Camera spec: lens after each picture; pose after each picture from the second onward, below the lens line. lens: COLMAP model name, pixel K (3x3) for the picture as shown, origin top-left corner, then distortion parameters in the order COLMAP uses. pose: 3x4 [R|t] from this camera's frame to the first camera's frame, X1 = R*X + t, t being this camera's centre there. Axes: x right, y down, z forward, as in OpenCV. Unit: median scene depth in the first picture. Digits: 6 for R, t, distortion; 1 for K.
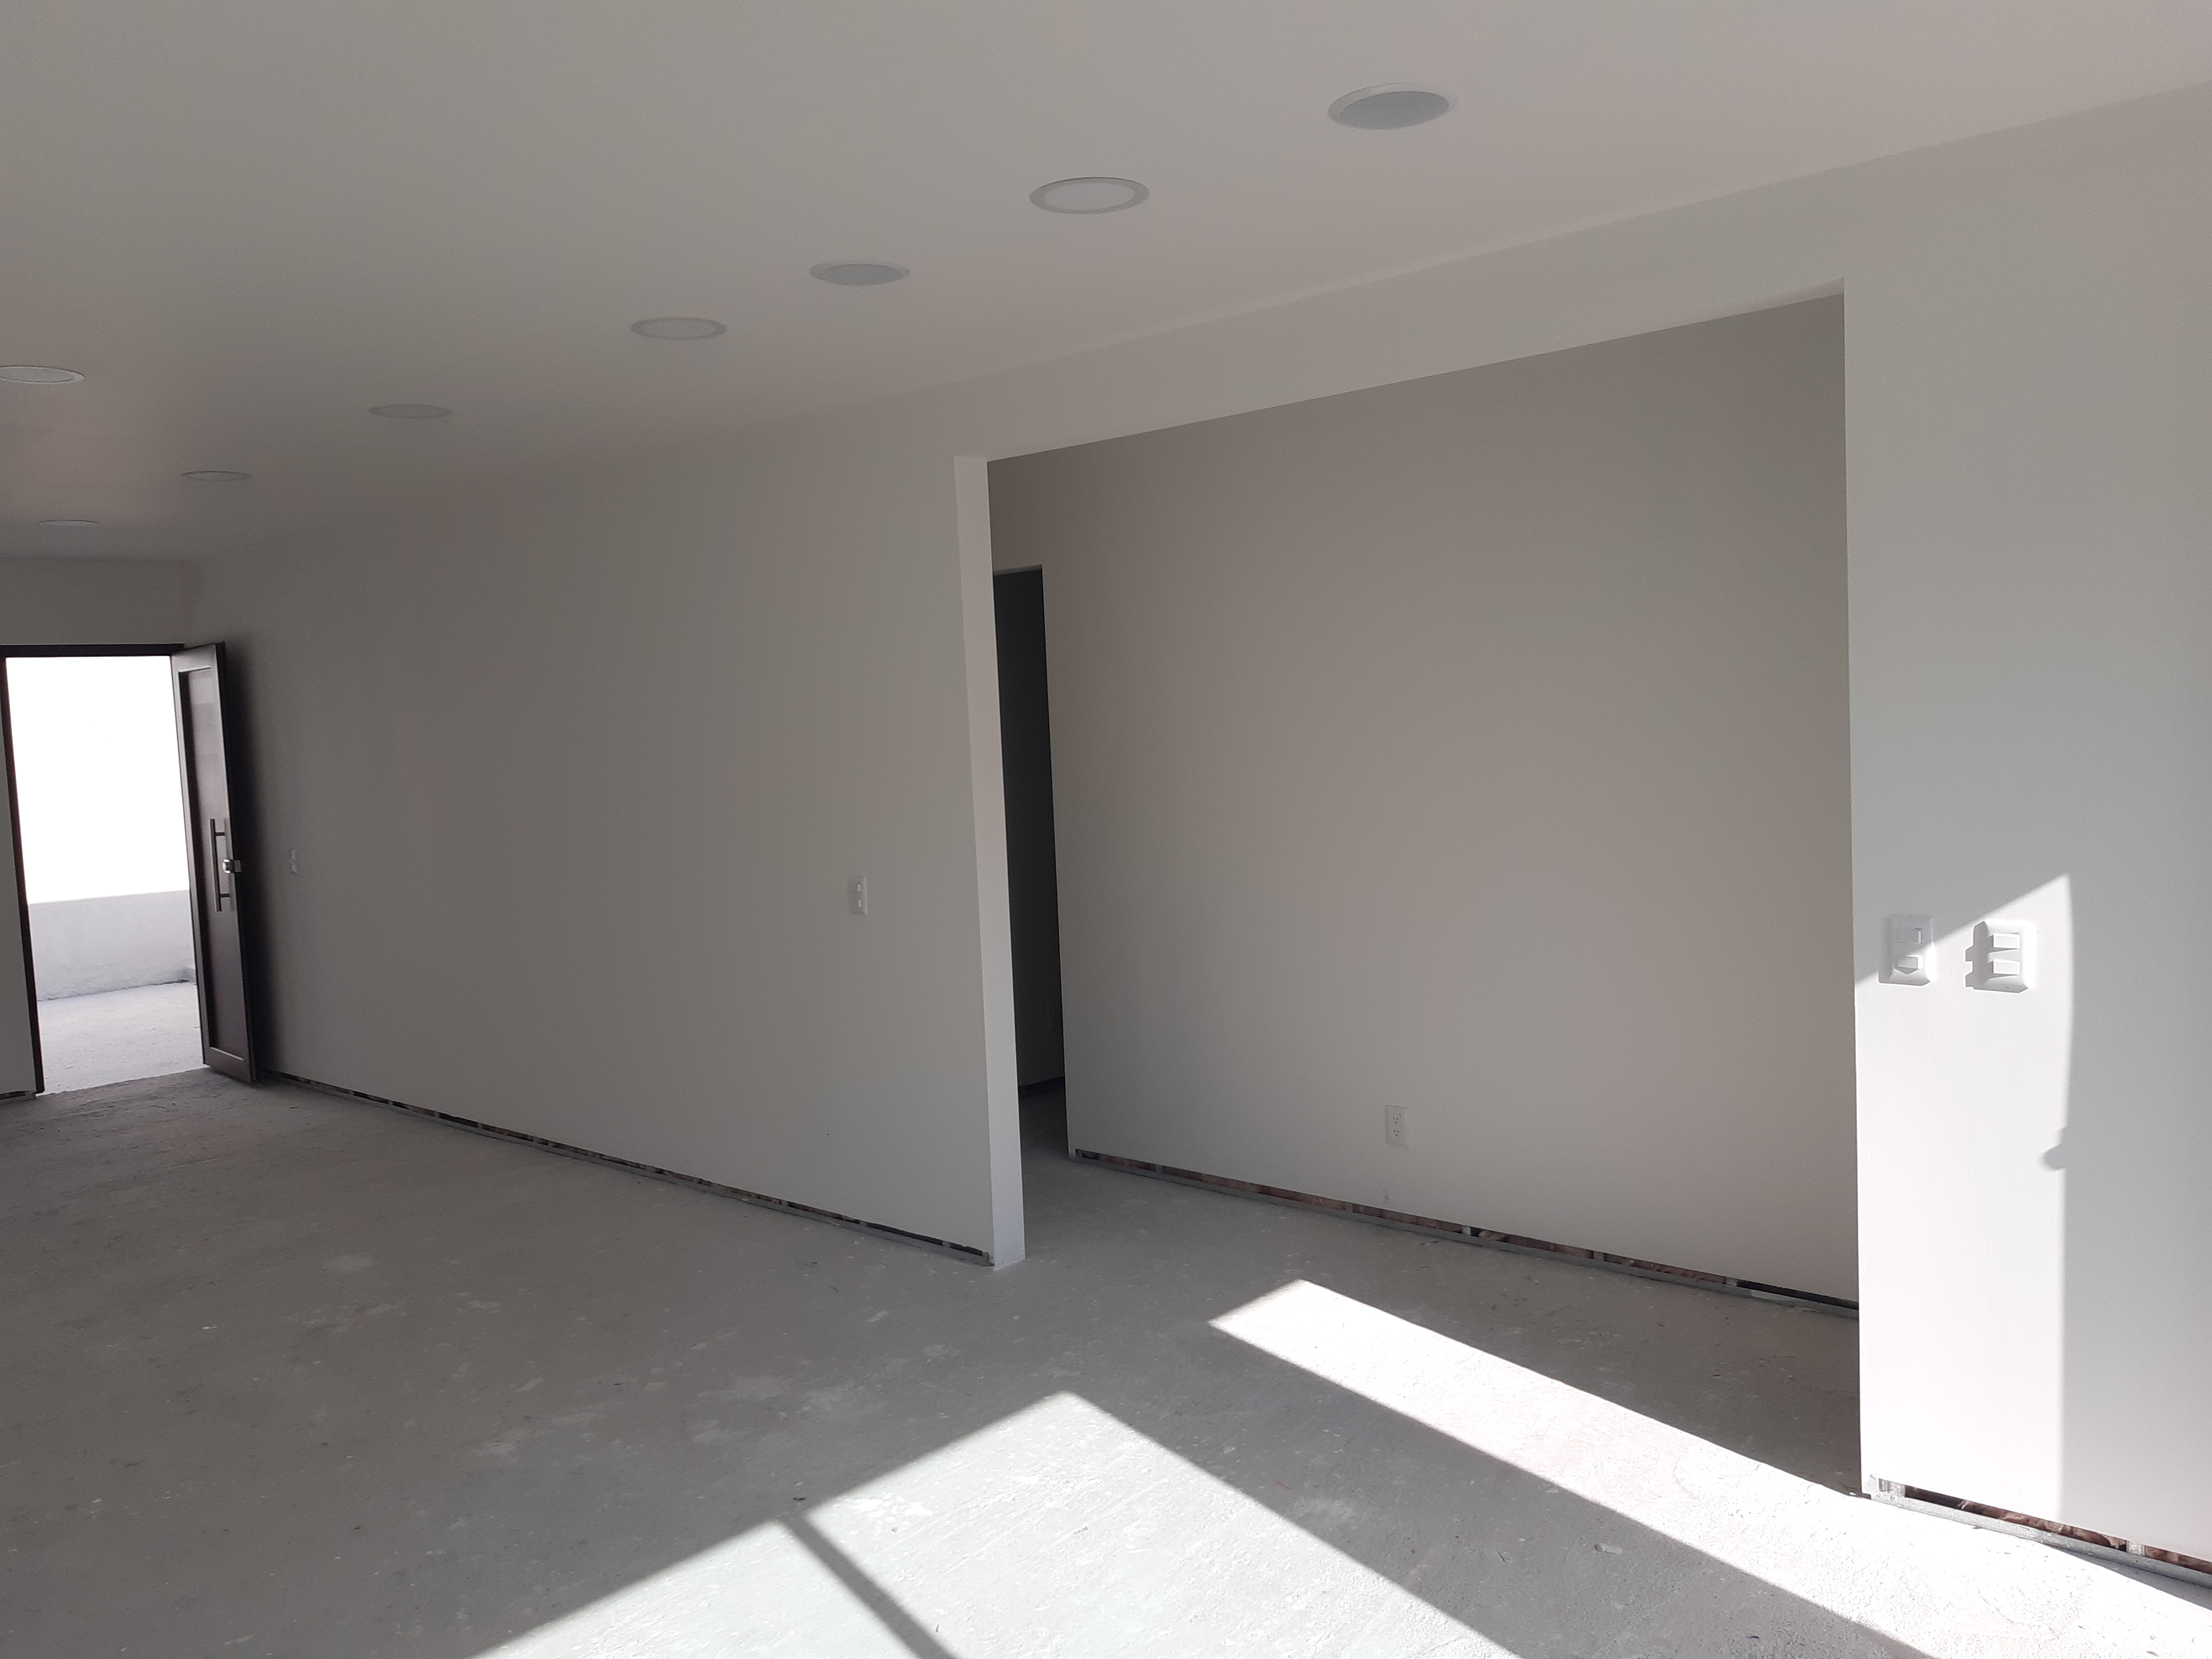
lens RADIAL K [[1733.9, 0, 1119.4], [0, 1733.9, 830.1], [0, 0, 1]] dist [0.086611, -0.120581]
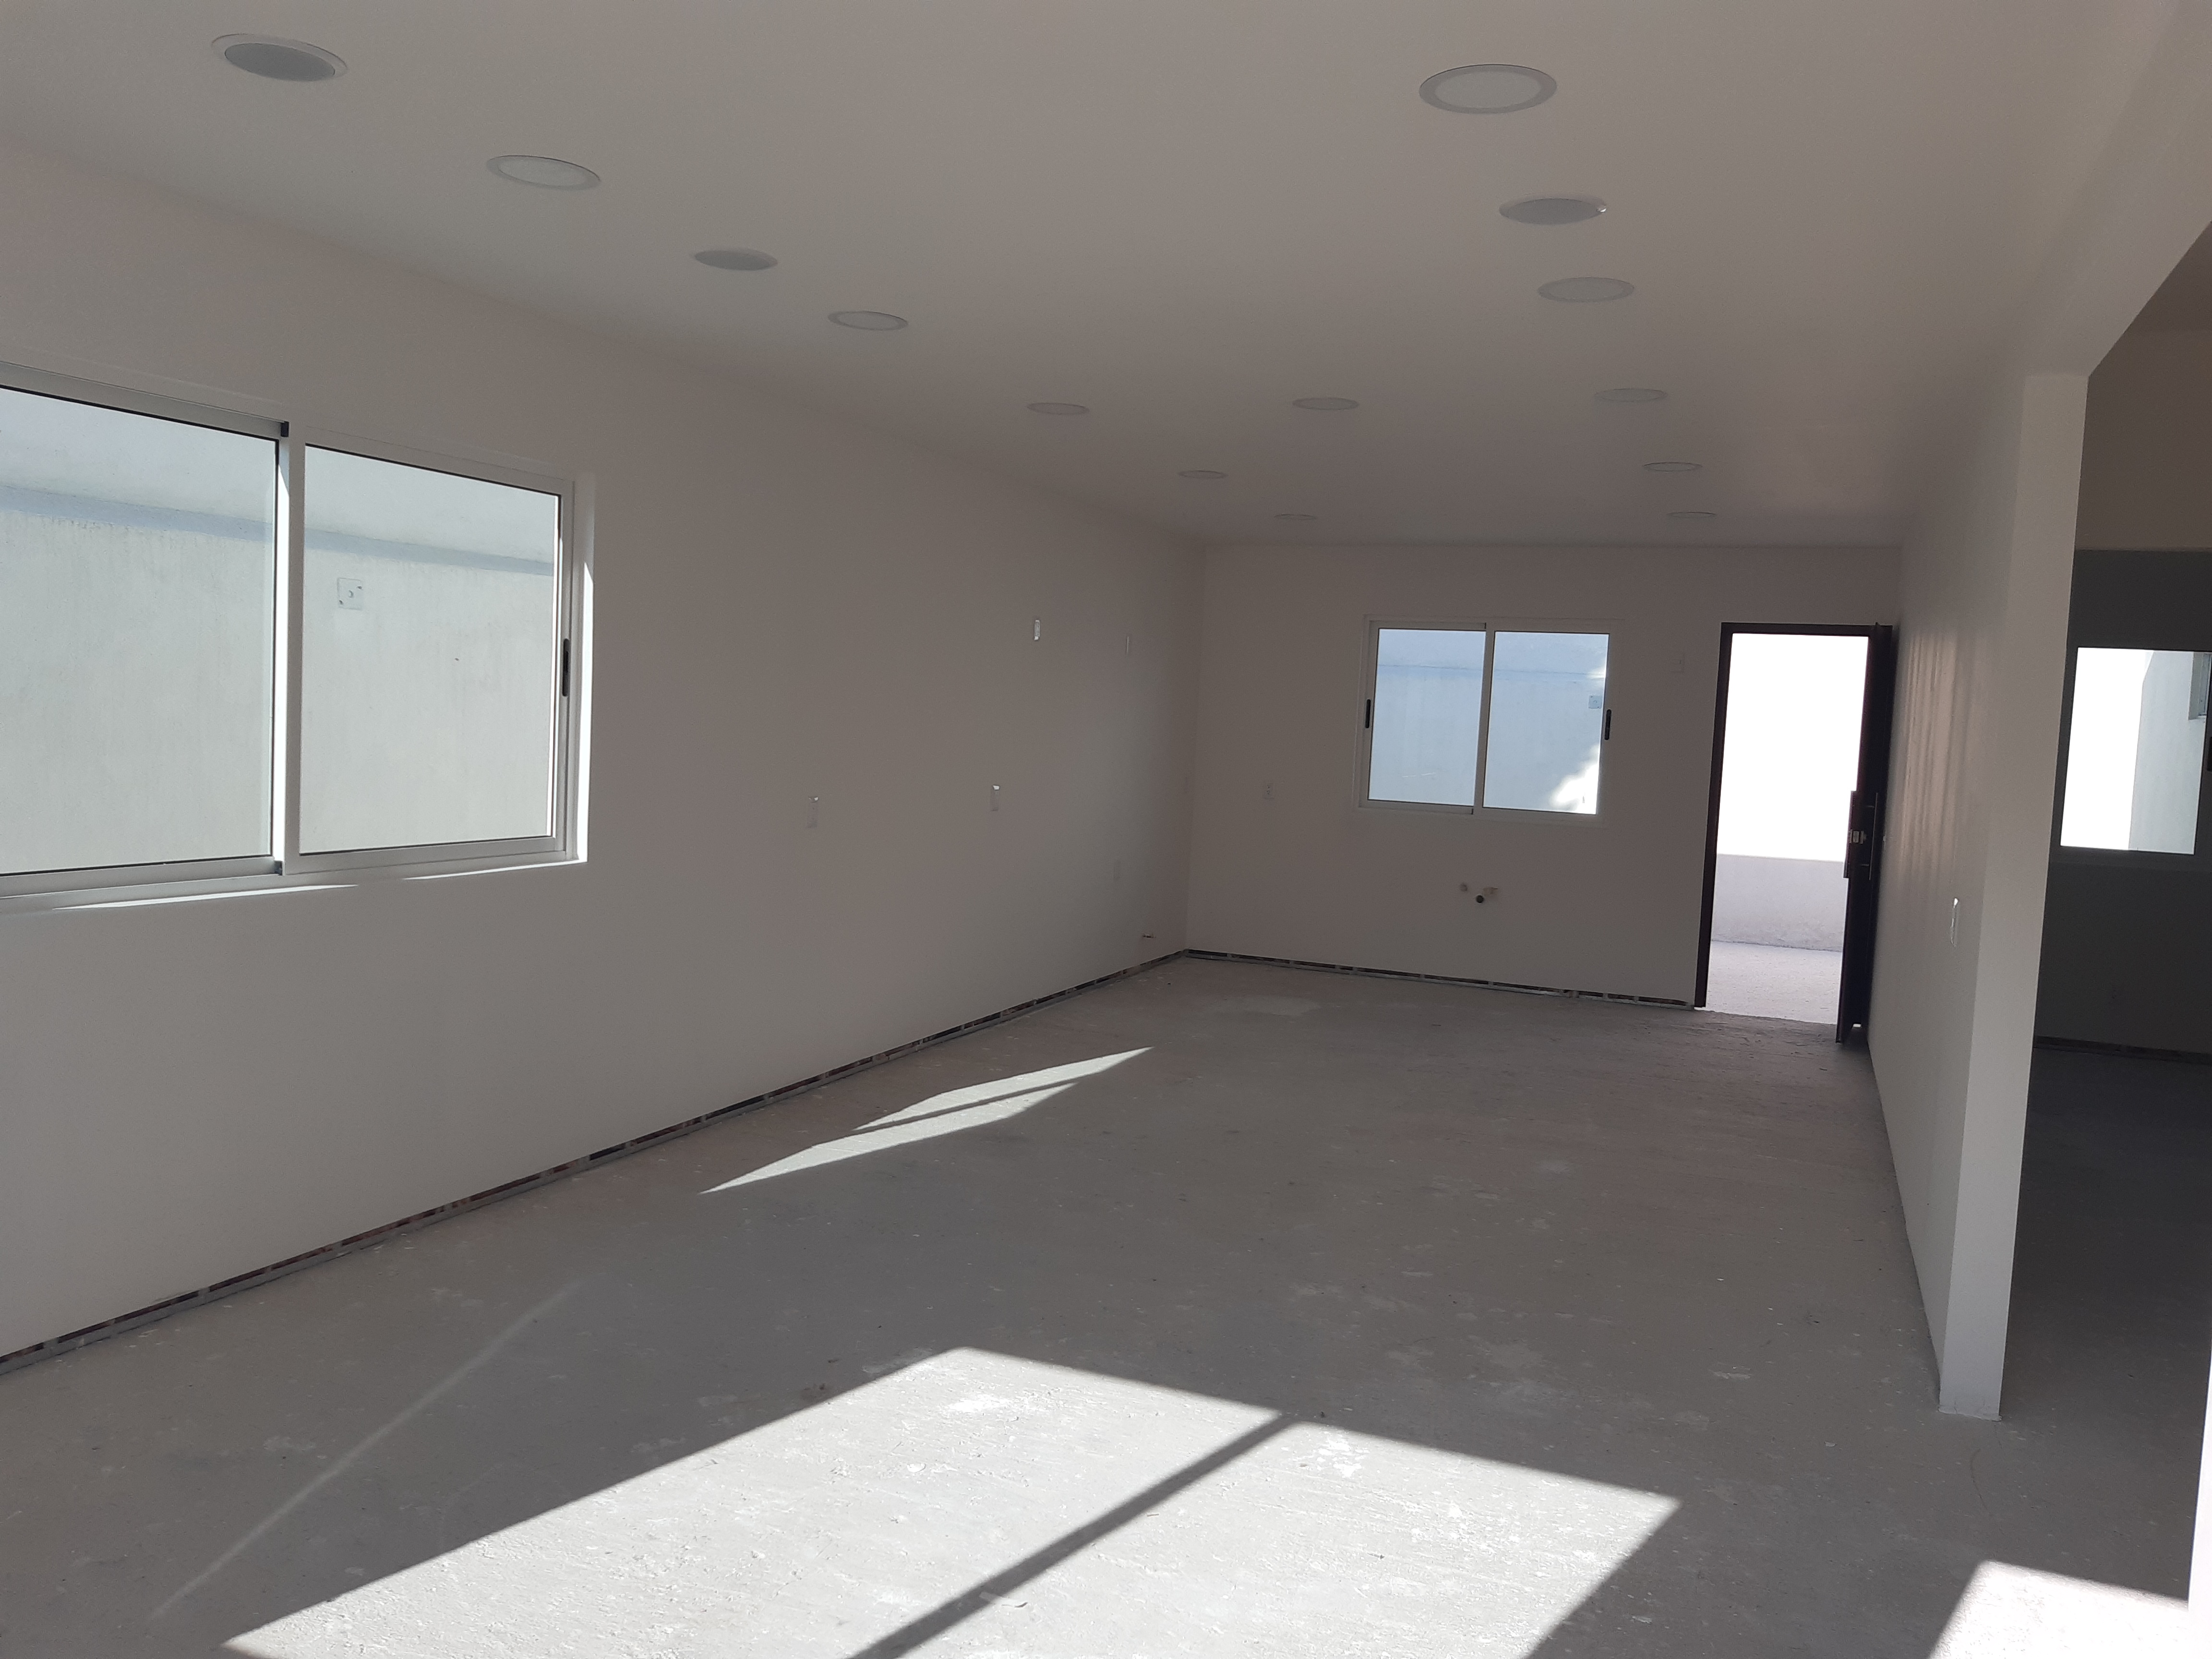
lens RADIAL K [[1733.9, 0, 1119.4], [0, 1733.9, 830.1], [0, 0, 1]] dist [0.086611, -0.120581]
pose [[0.353989, 0.128942, -0.926318, 0.583527], [-0.132736, 0.987351, 0.086713, -0.029611], [0.925782, 0.092261, 0.366626, 0.401429]]
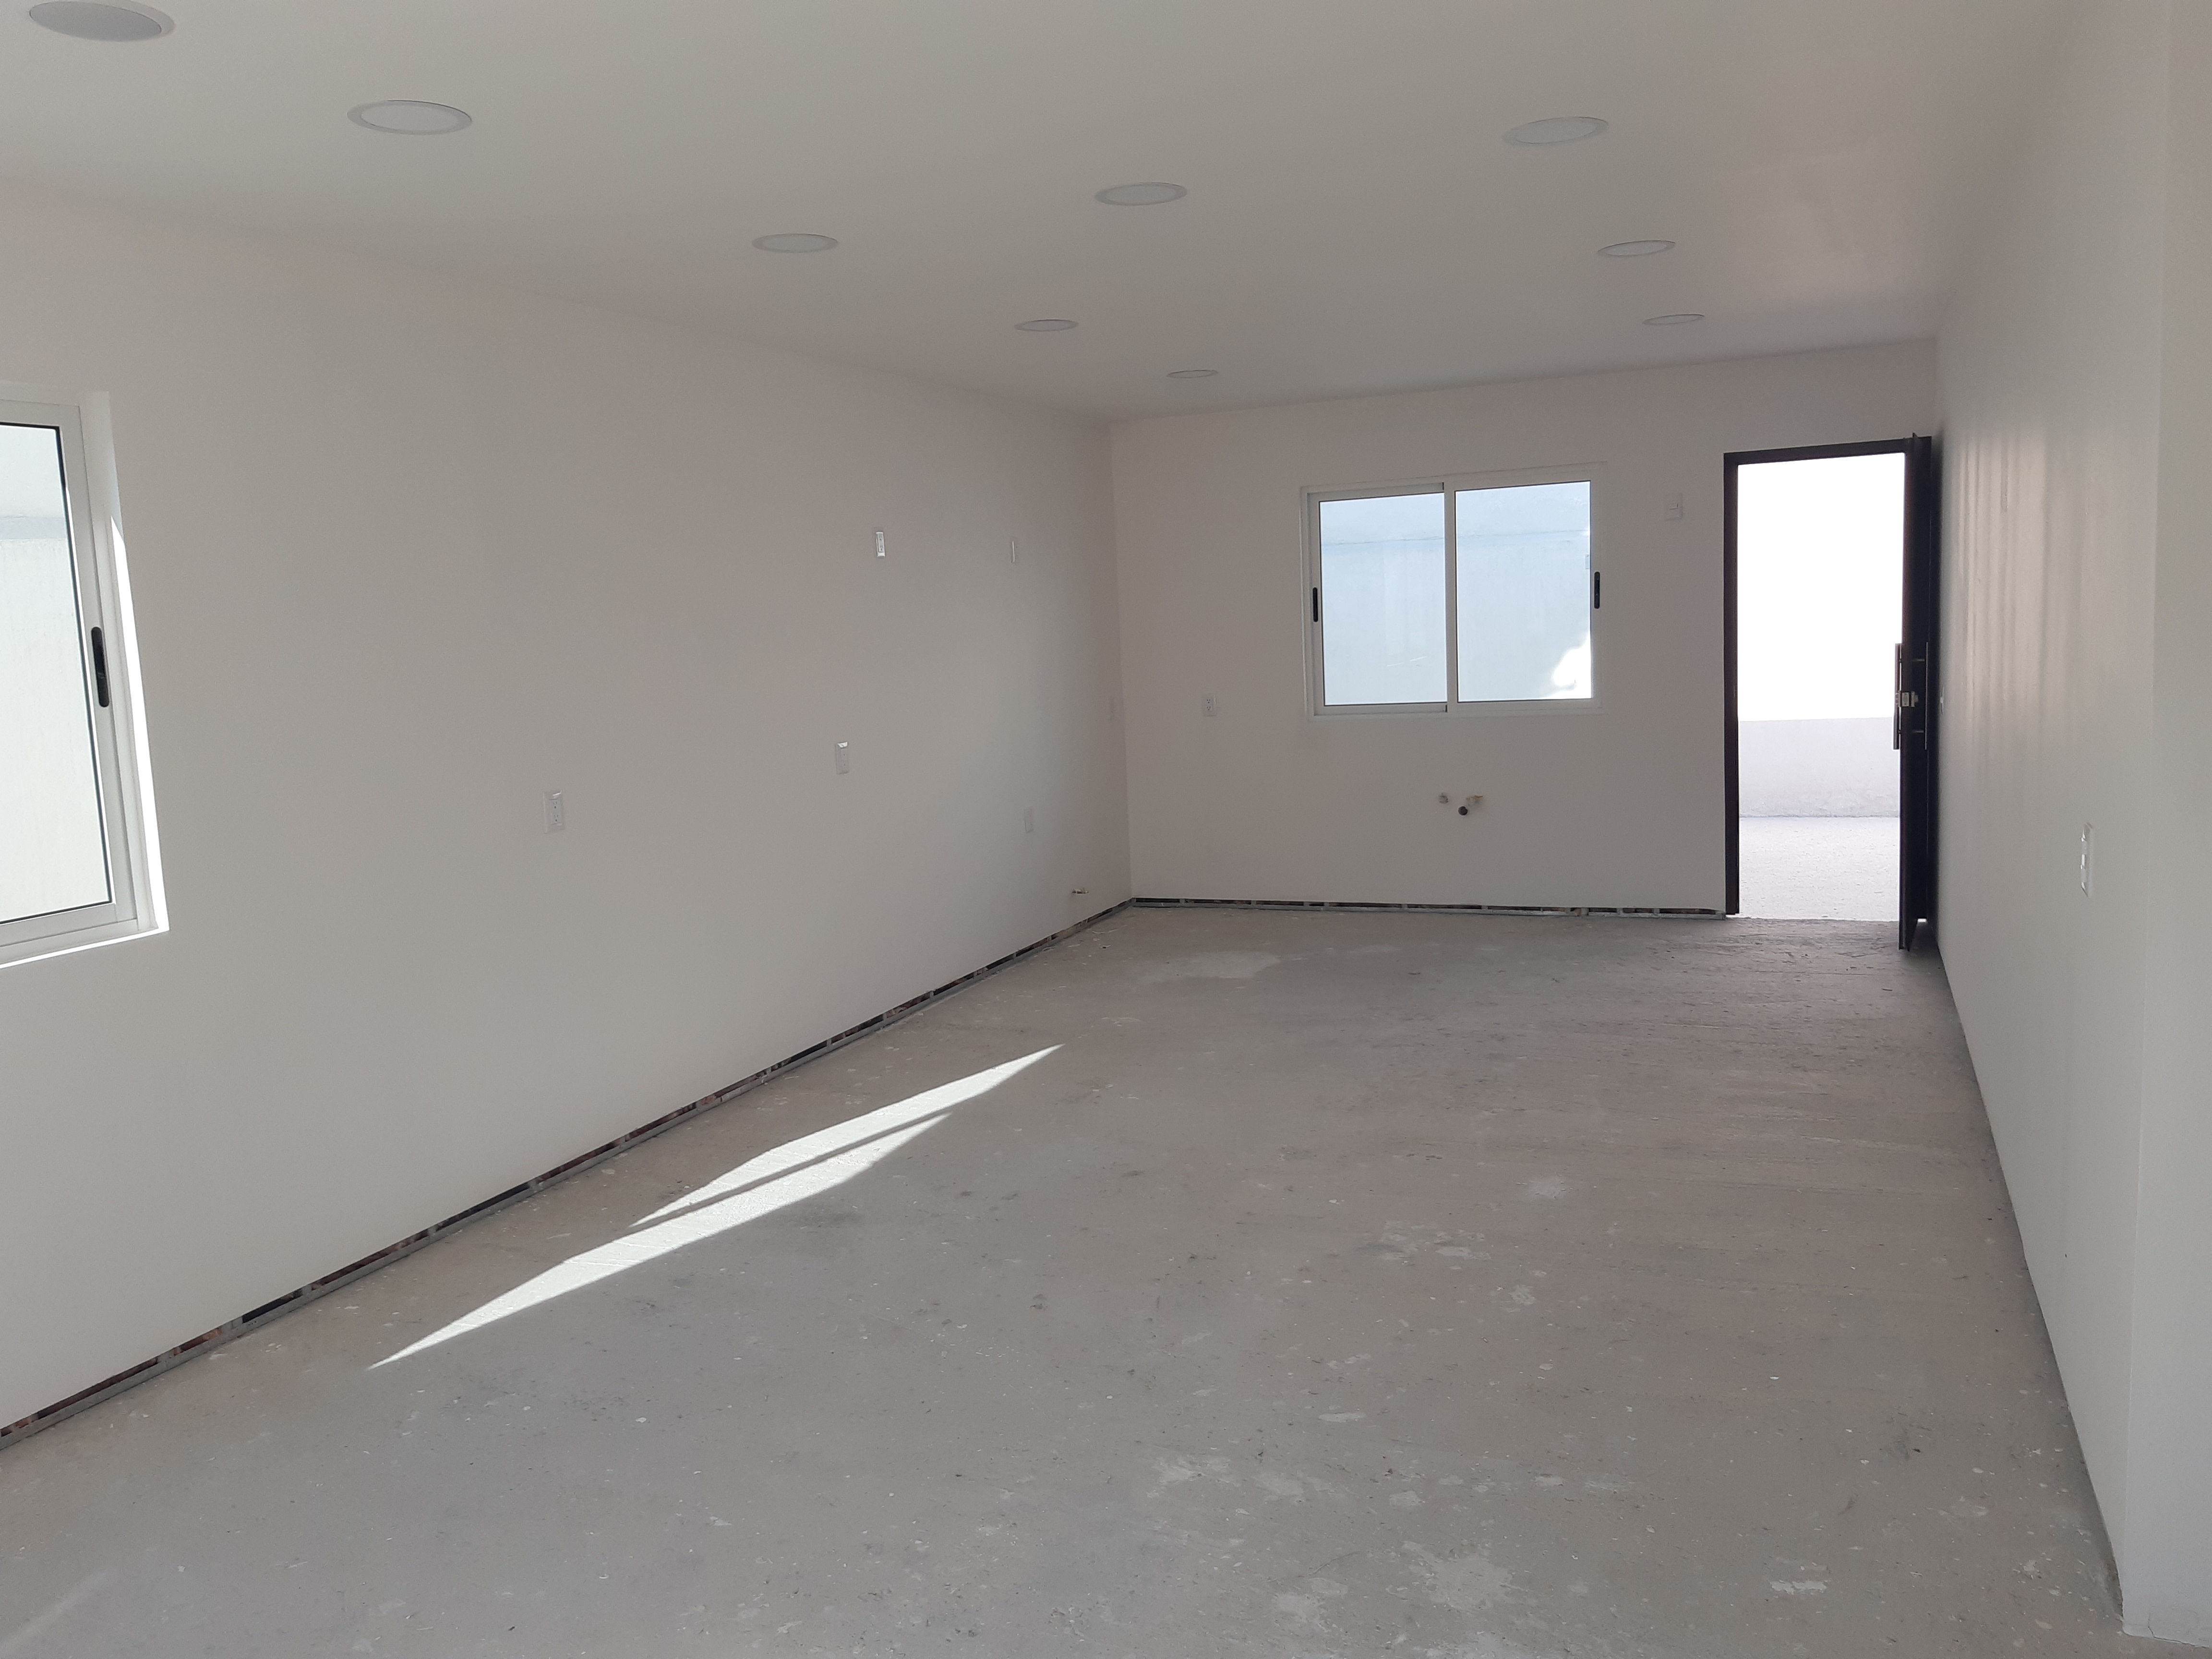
lens RADIAL K [[1733.9, 0, 1119.4], [0, 1733.9, 830.1], [0, 0, 1]] dist [0.086611, -0.120581]
pose [[0.349226, 0.146696, -0.925484, 0.310725], [-0.035137, 0.989025, 0.143509, -0.048290], [0.936379, -0.017599, 0.350548, 0.646022]]
